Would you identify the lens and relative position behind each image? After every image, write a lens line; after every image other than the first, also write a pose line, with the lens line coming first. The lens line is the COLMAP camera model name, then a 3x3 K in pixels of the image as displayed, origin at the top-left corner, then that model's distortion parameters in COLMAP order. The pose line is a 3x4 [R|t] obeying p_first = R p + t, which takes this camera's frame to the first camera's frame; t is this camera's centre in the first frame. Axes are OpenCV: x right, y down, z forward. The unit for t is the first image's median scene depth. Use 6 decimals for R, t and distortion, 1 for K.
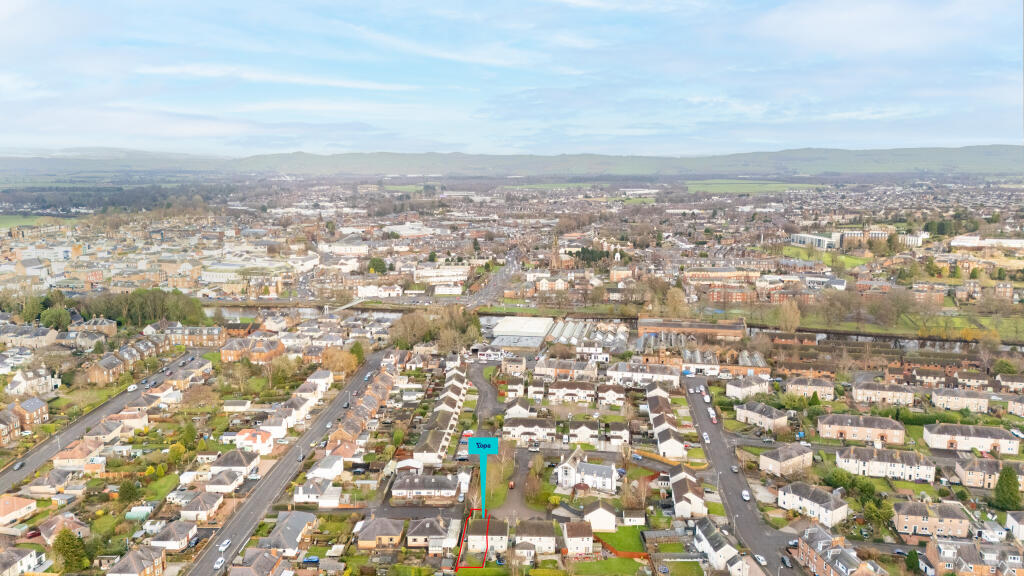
lens RADIAL K [[738.4, 0, 513.9], [0, 738.4, 288.3], [0, 0, 1]] dist [0.059918, -0.001662]
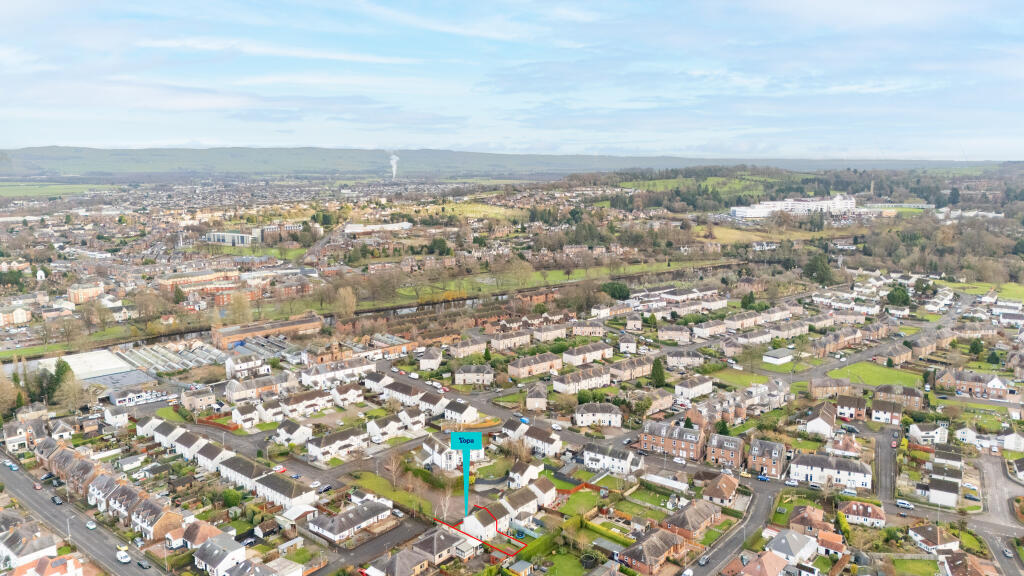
lens RADIAL K [[738.4, 0, 511.2], [0, 738.4, 288.4], [0, 0, 1]] dist [0.059918, -0.001662]
pose [[0.621330, -0.139702, 0.770994, -0.445889], [0.139218, 0.988004, 0.066830, -0.030528], [-0.771082, 0.065813, 0.633326, 0.176253]]
